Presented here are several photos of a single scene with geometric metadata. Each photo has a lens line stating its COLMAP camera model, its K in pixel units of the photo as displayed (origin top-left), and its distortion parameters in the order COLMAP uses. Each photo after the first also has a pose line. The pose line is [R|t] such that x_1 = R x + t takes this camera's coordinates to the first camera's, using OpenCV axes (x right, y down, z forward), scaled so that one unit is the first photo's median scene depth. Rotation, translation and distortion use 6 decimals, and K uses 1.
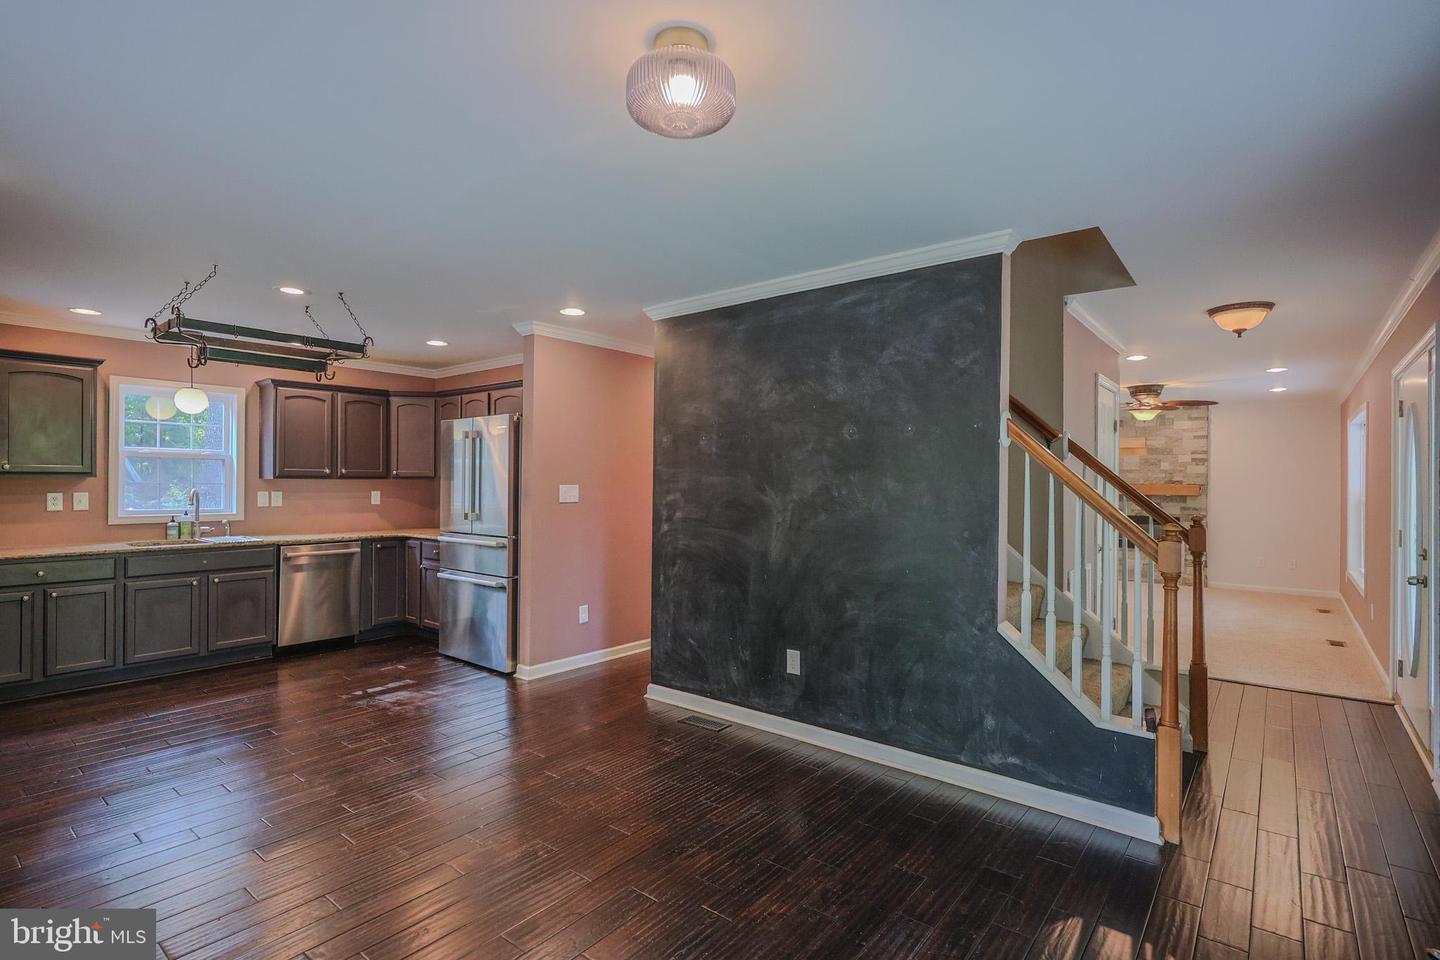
lens RADIAL K [[700.2, 0, 719.1], [0, 700.2, 476.8], [0, 0, 1]] dist [0.002765, -0.000265]
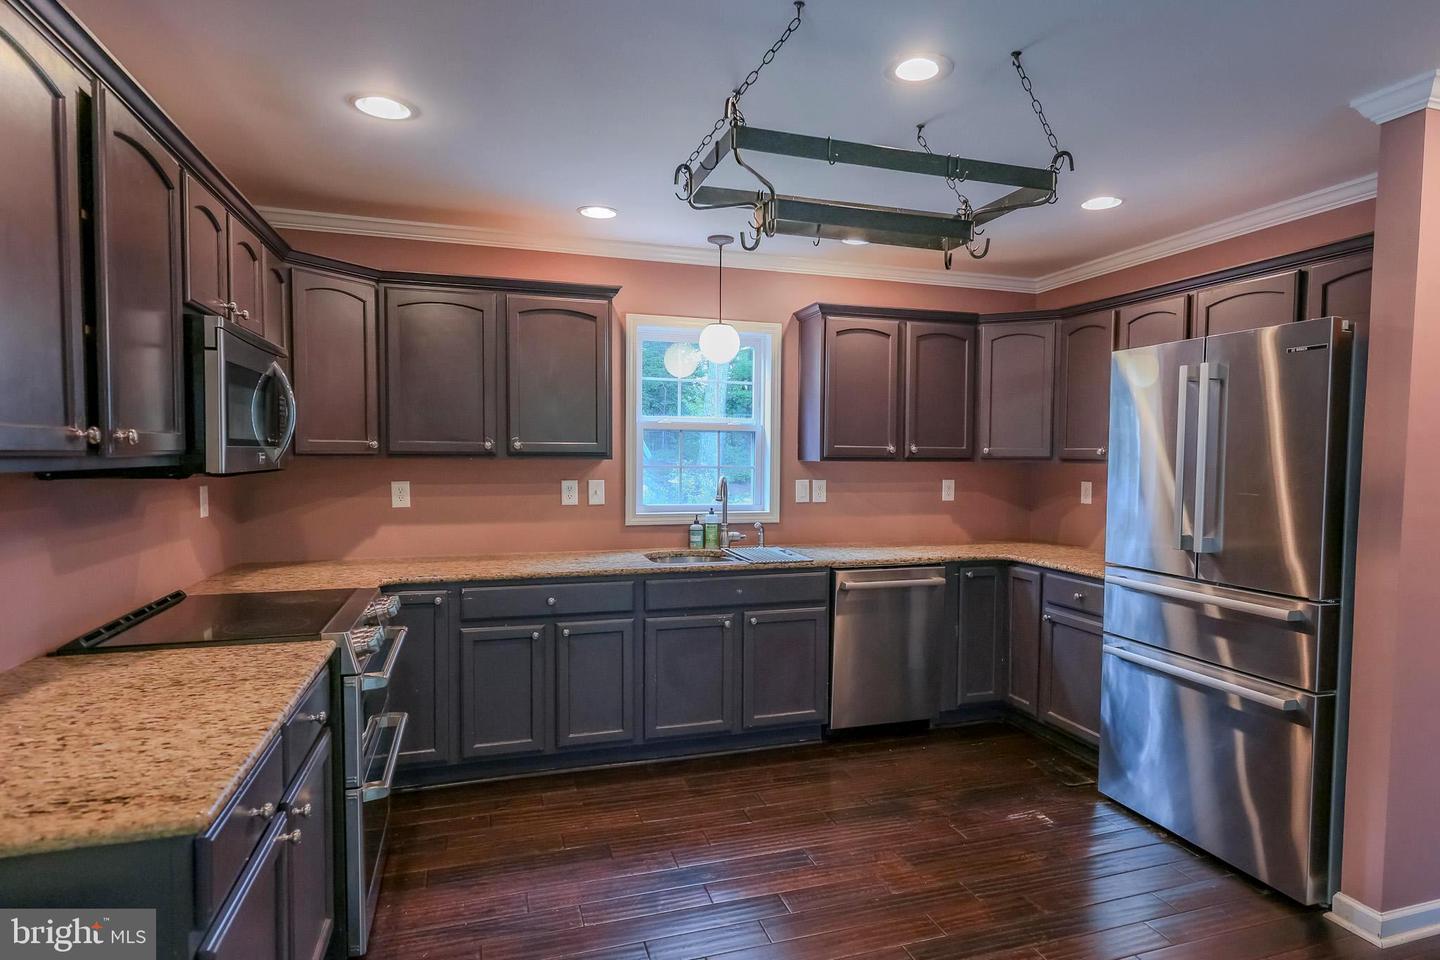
lens RADIAL K [[740.7, 0, 718.4], [0, 740.7, 480.2], [0, 0, 1]] dist [-0.000379, 0.000398]
pose [[0.828555, 0.023622, -0.559409, -0.345832], [-0.000342, 0.999131, 0.041684, -0.008267], [0.559908, -0.034346, 0.827843, 0.400434]]
